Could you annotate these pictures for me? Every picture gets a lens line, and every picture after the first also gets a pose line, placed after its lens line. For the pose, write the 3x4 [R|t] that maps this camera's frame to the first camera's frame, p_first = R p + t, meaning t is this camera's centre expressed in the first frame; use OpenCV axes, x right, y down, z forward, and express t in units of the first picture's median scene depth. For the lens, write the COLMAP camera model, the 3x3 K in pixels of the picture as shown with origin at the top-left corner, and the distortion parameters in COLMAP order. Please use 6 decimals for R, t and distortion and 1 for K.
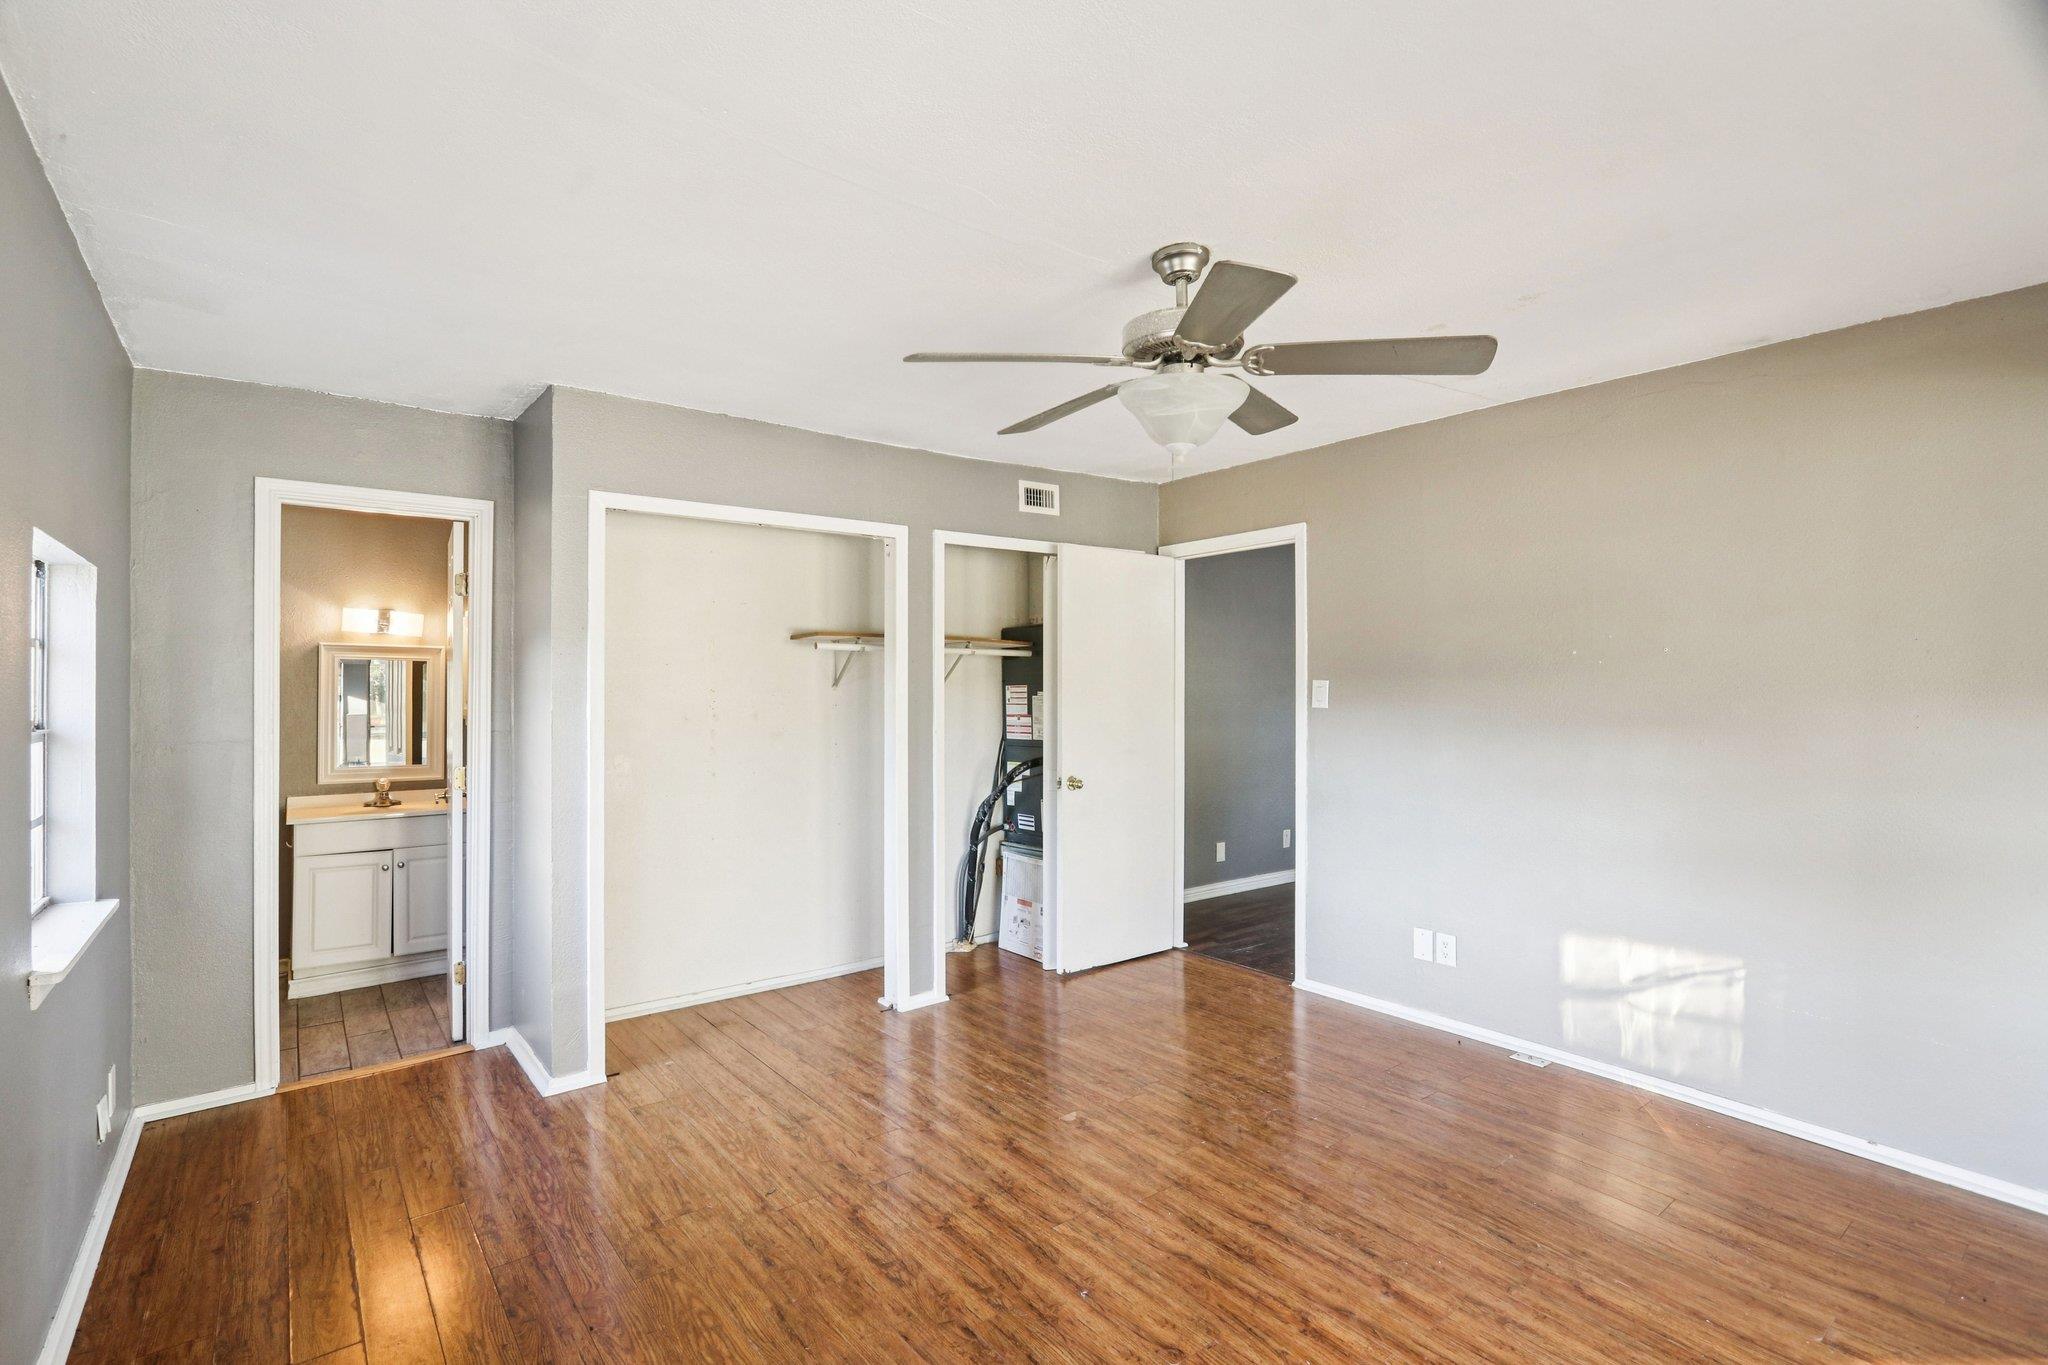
lens RADIAL K [[952.4, 0, 983.2], [0, 952.4, 687.9], [0, 0, 1]] dist [-0.001501, -0.000354]
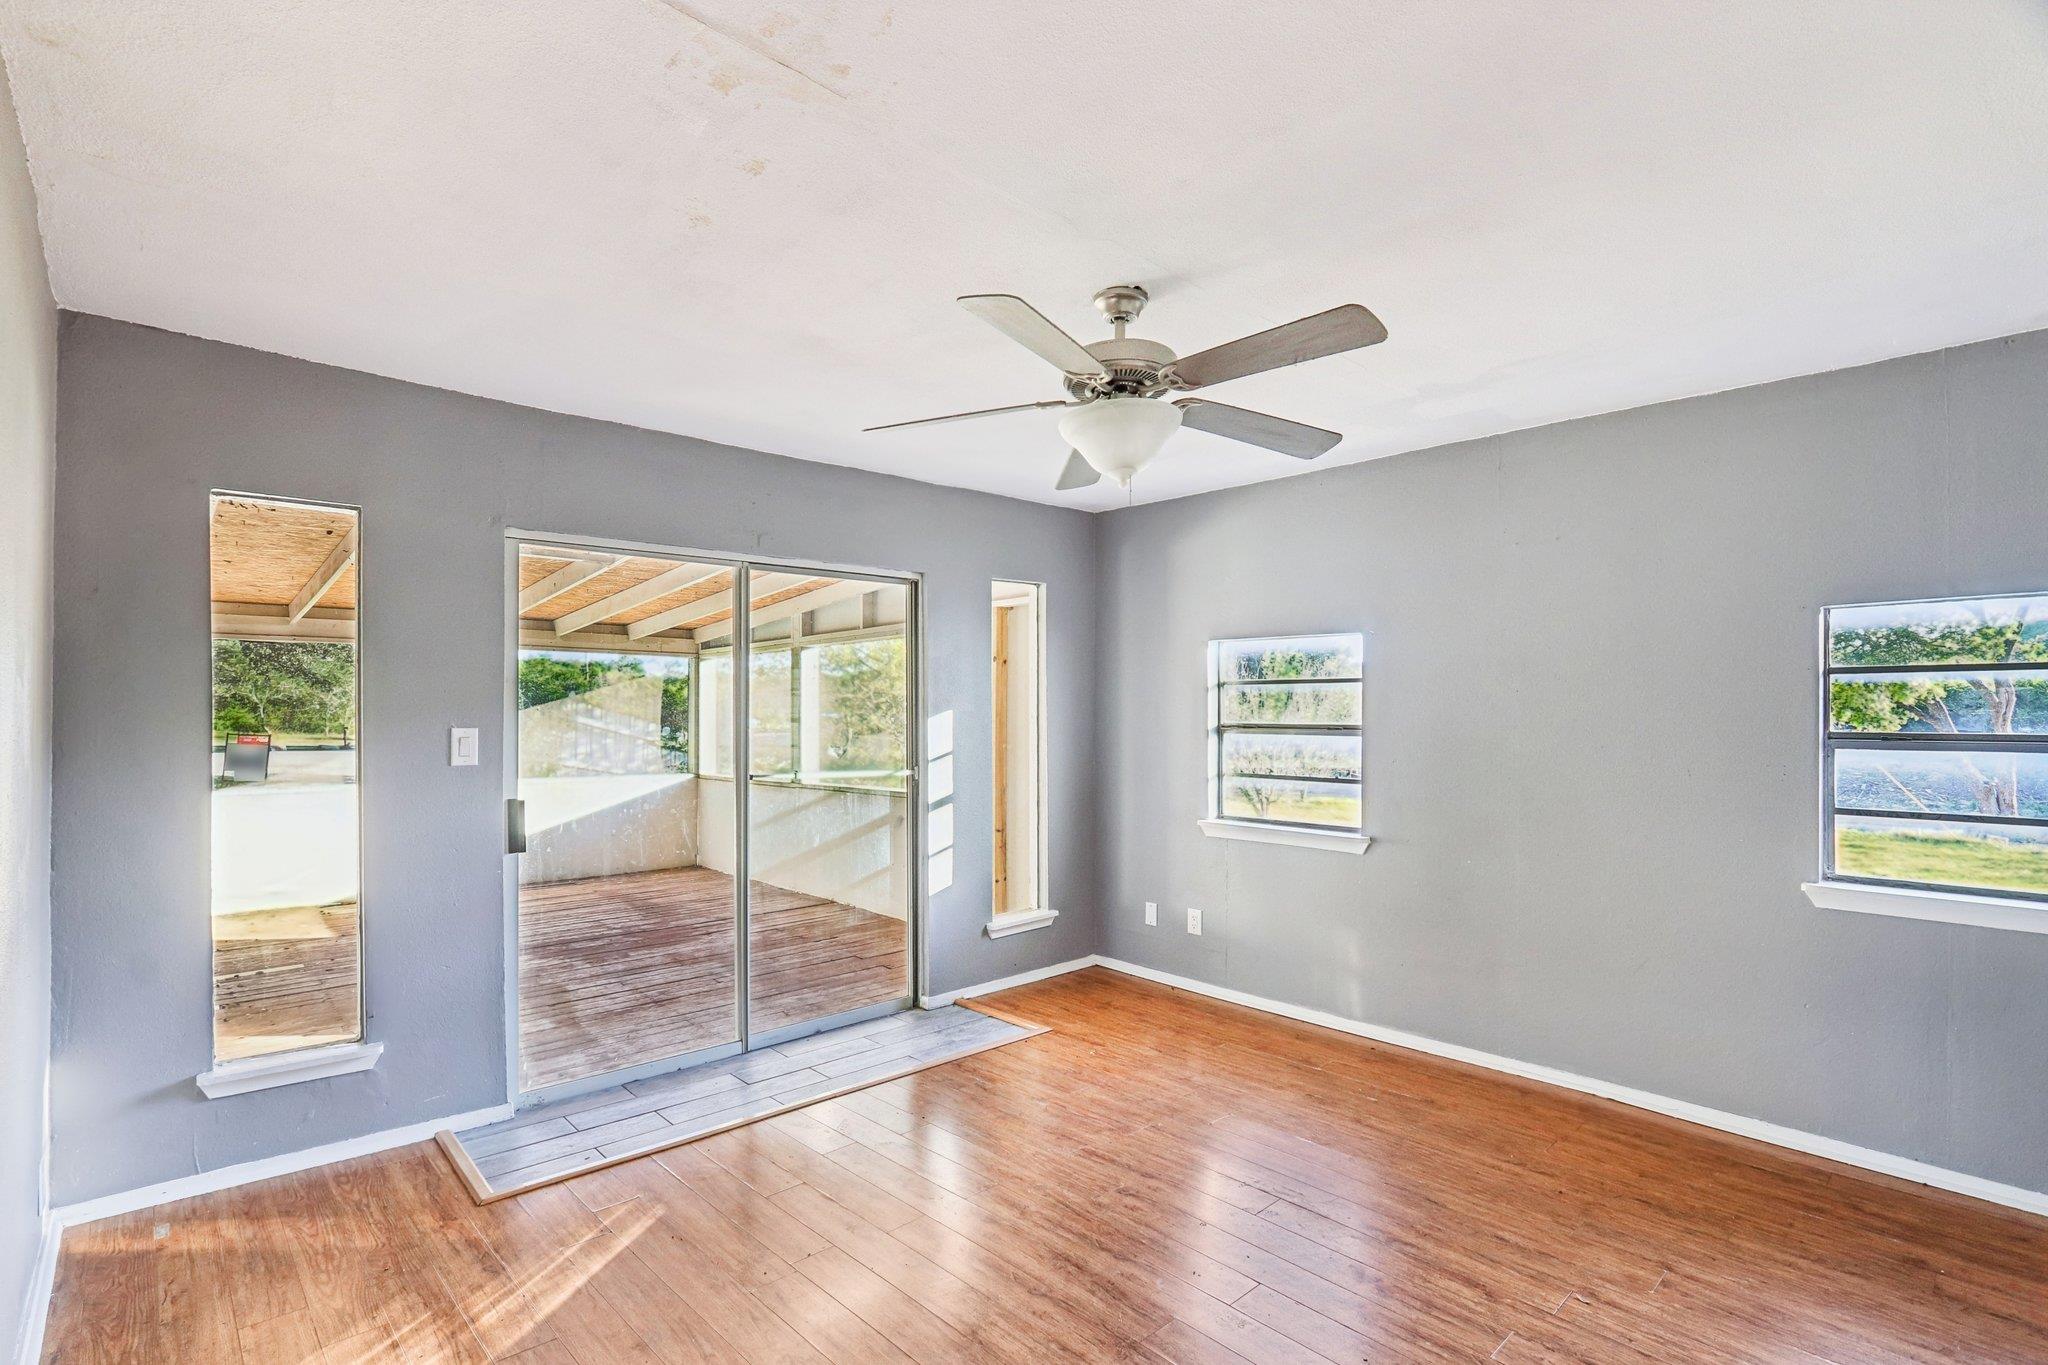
lens RADIAL K [[952.4, 0, 983.2], [0, 952.4, 687.9], [0, 0, 1]] dist [-0.001501, -0.000354]
pose [[-0.996316, -0.000177, -0.085754, 0.381097], [0.002802, 0.999397, -0.034621, 0.013599], [0.085709, -0.034734, -0.995715, 1.734161]]
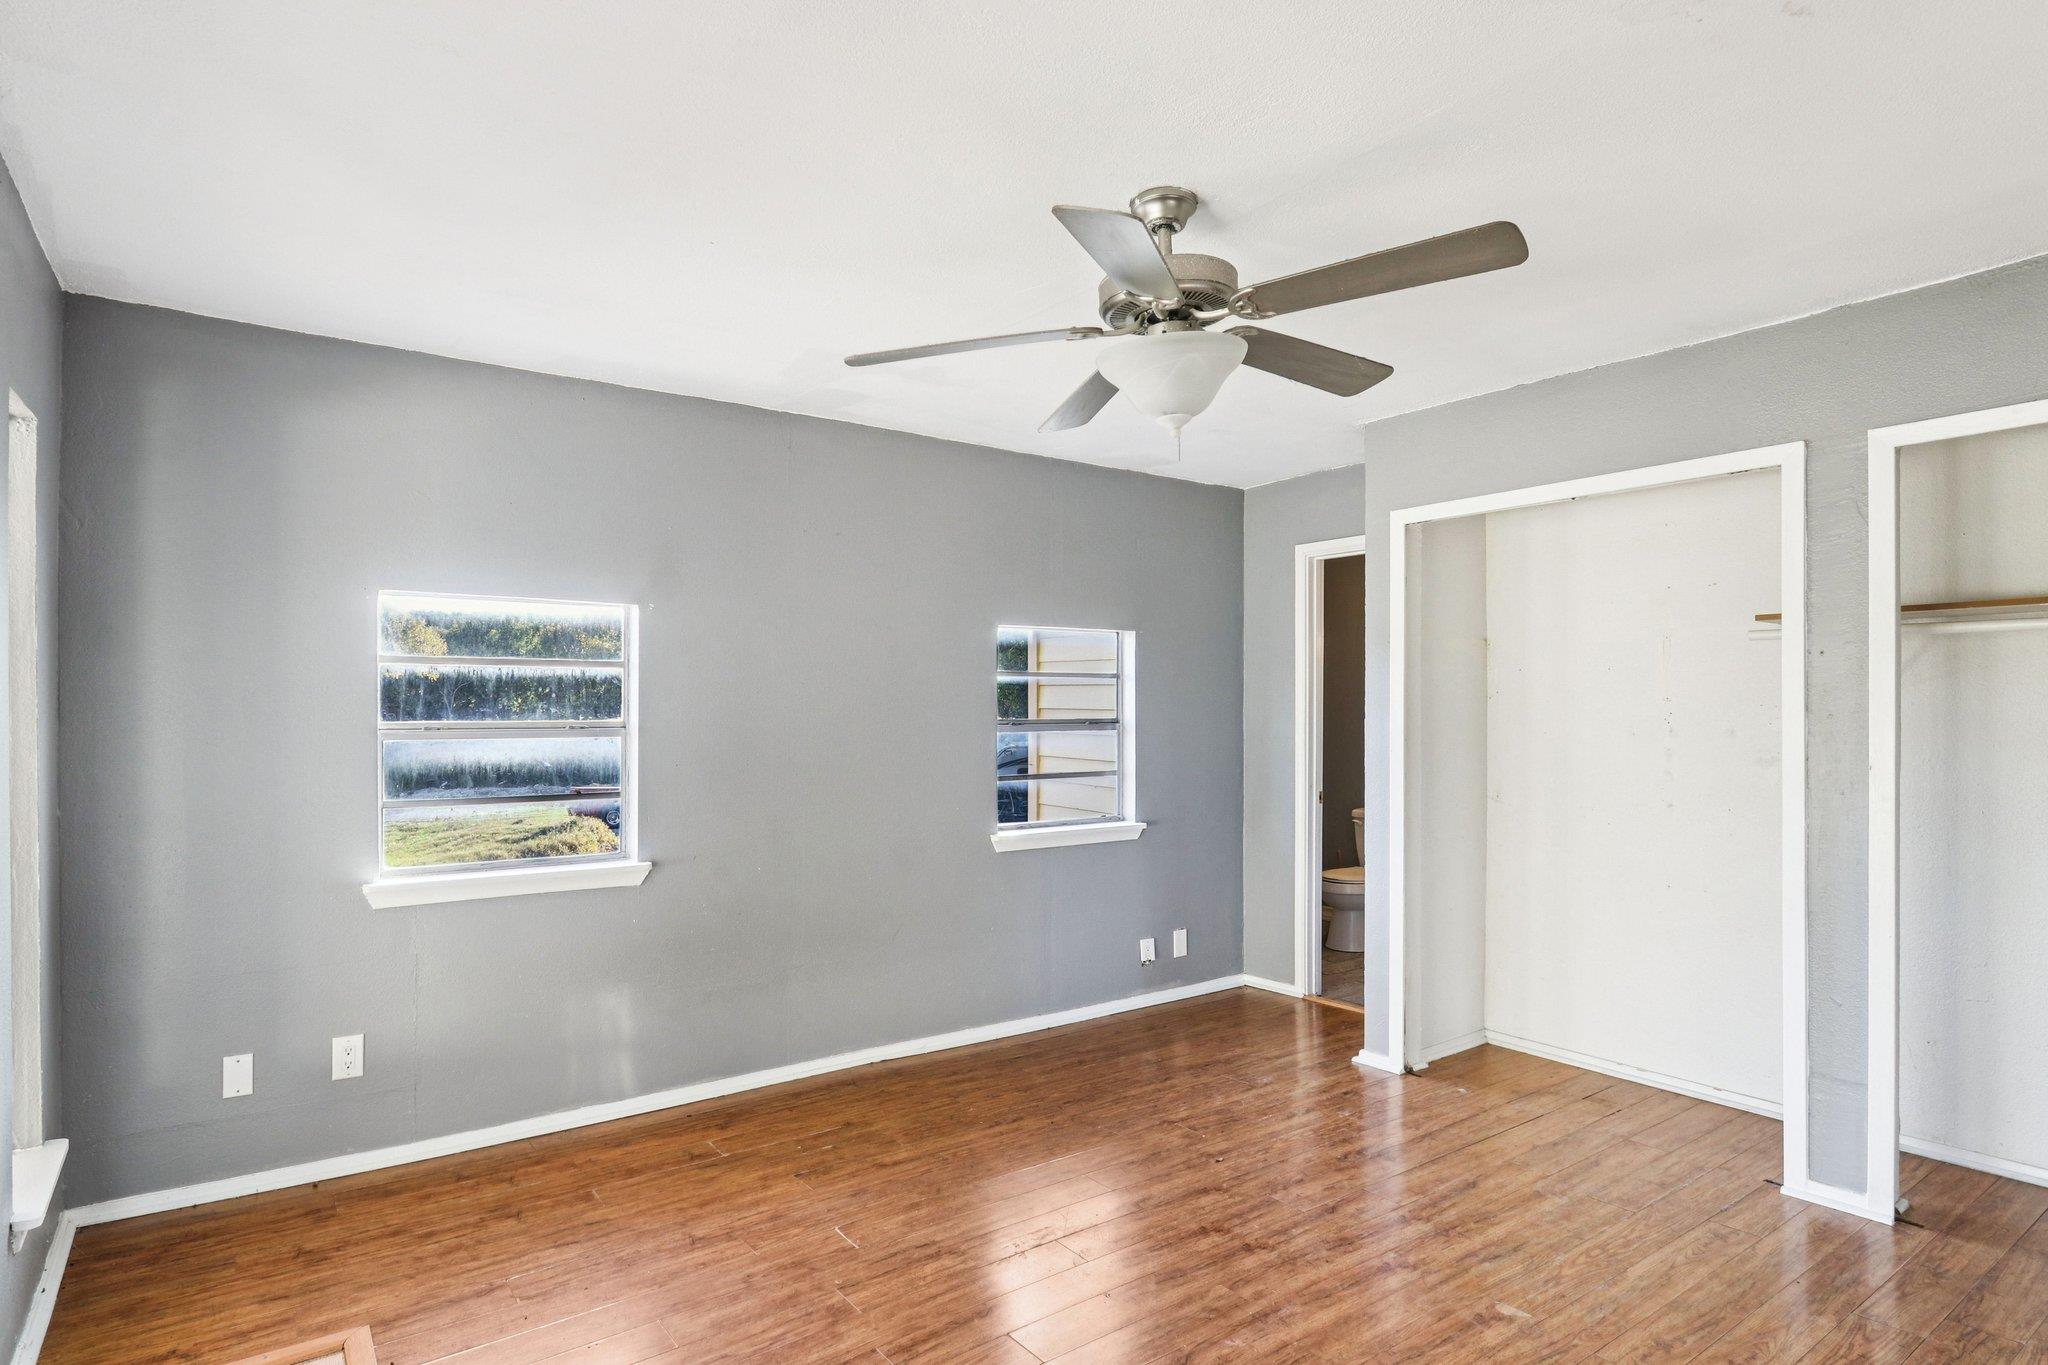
lens RADIAL K [[1100.6, 0, 978.3], [0, 1100.6, 695.5], [0, 0, 1]] dist [-0.006862, -0.000127]
pose [[-0.034914, -0.006798, -0.999367, 1.031682], [0.007991, 0.999943, -0.007081, 0.002151], [0.999358, -0.008233, -0.034858, 0.725634]]
